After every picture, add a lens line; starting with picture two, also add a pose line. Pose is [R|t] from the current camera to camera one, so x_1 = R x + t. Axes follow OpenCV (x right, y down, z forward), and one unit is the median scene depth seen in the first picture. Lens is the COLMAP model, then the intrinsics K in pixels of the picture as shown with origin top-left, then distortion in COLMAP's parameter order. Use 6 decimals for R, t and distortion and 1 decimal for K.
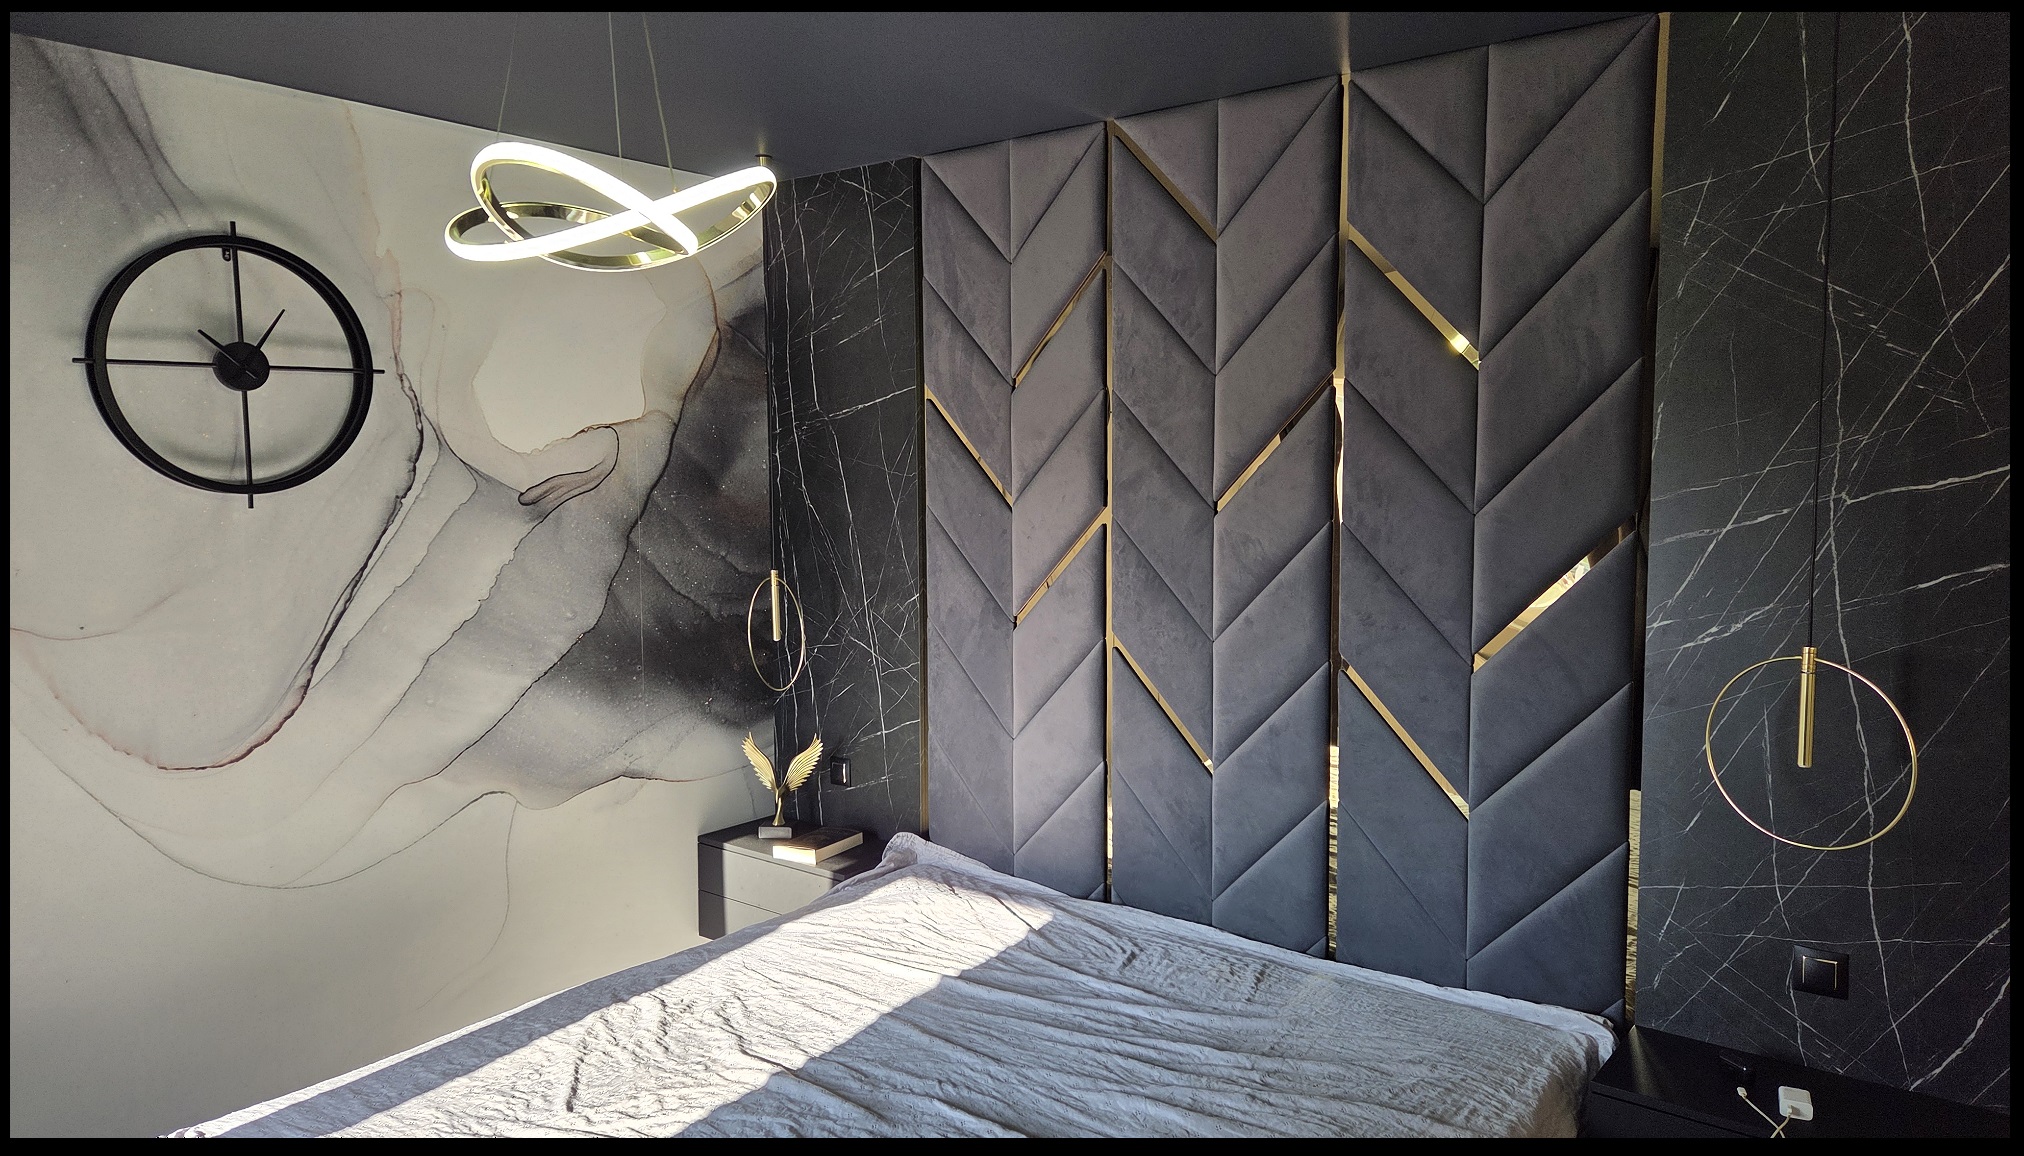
lens RADIAL K [[1332.6, 0, 1020.0], [0, 1332.6, 565.2], [0, 0, 1]] dist [0.064508, -0.051906]
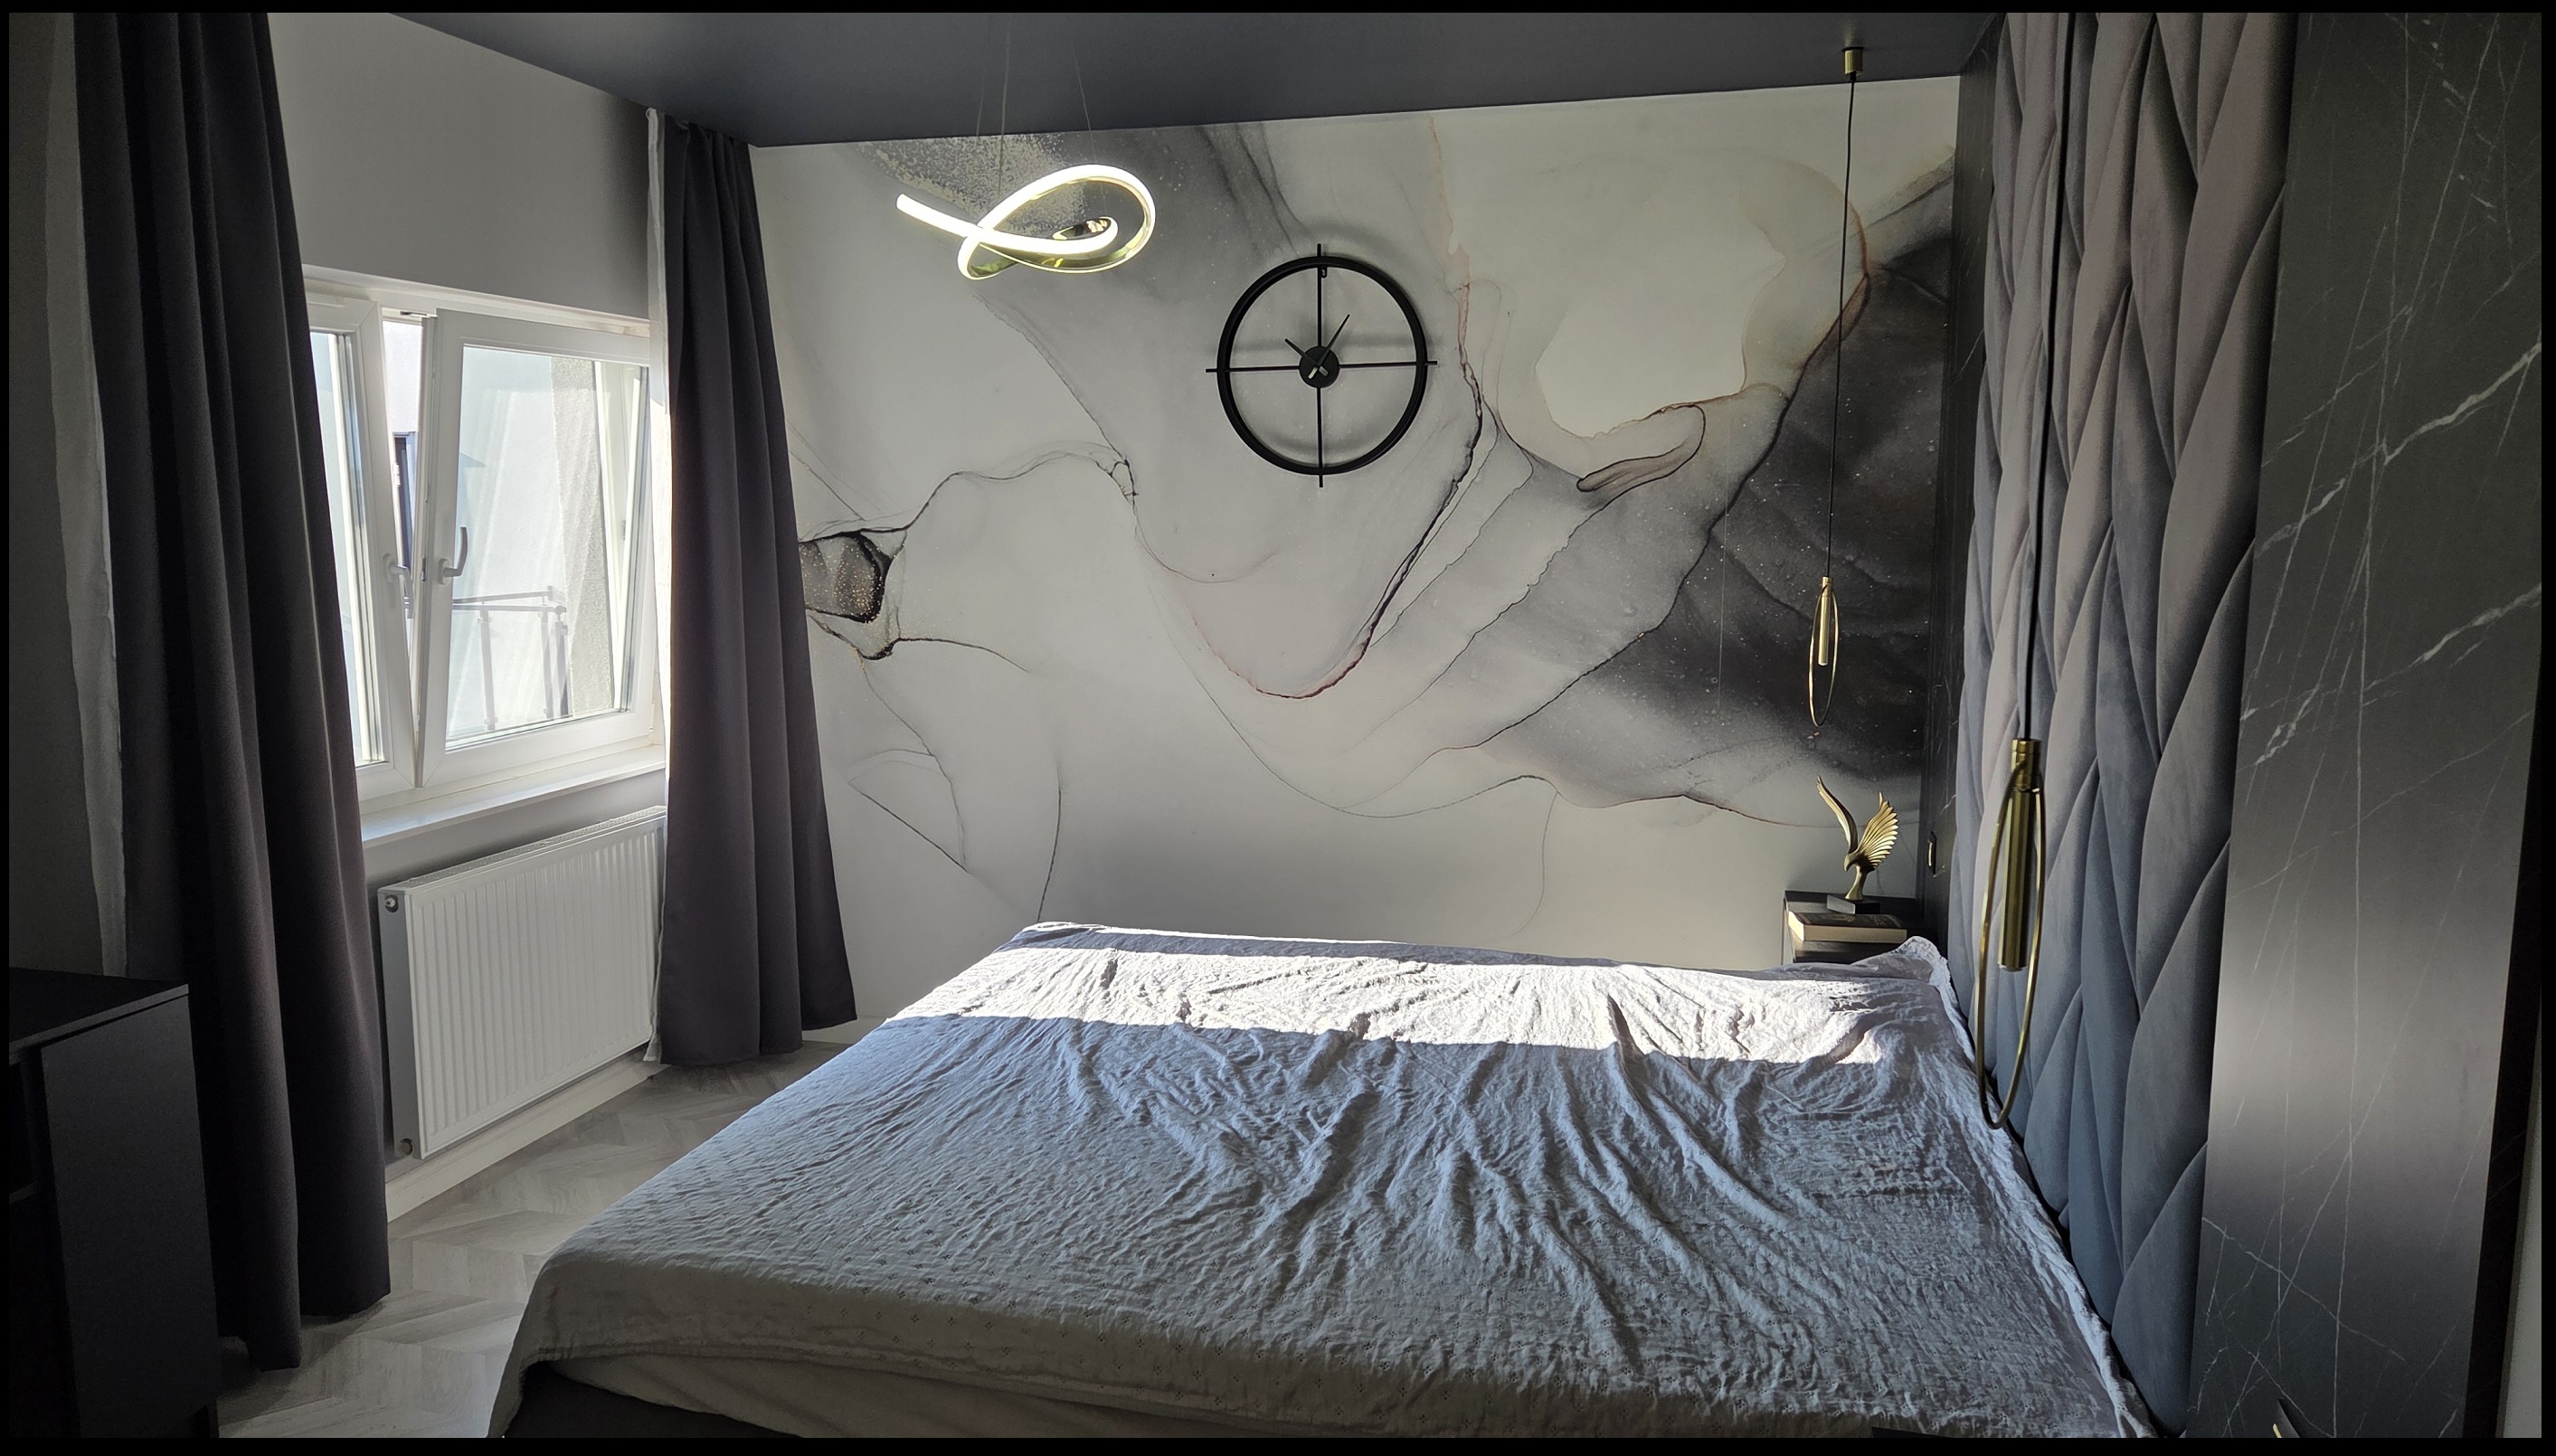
lens RADIAL K [[1682.7, 0, 1286.6], [0, 1682.7, 740.1], [0, 0, 1]] dist [0.064508, -0.051906]
pose [[0.395926, 0.138332, -0.907803, 0.725153], [-0.073476, 0.990191, 0.118841, 0.004289], [0.915338, 0.019649, 0.402206, 0.337350]]
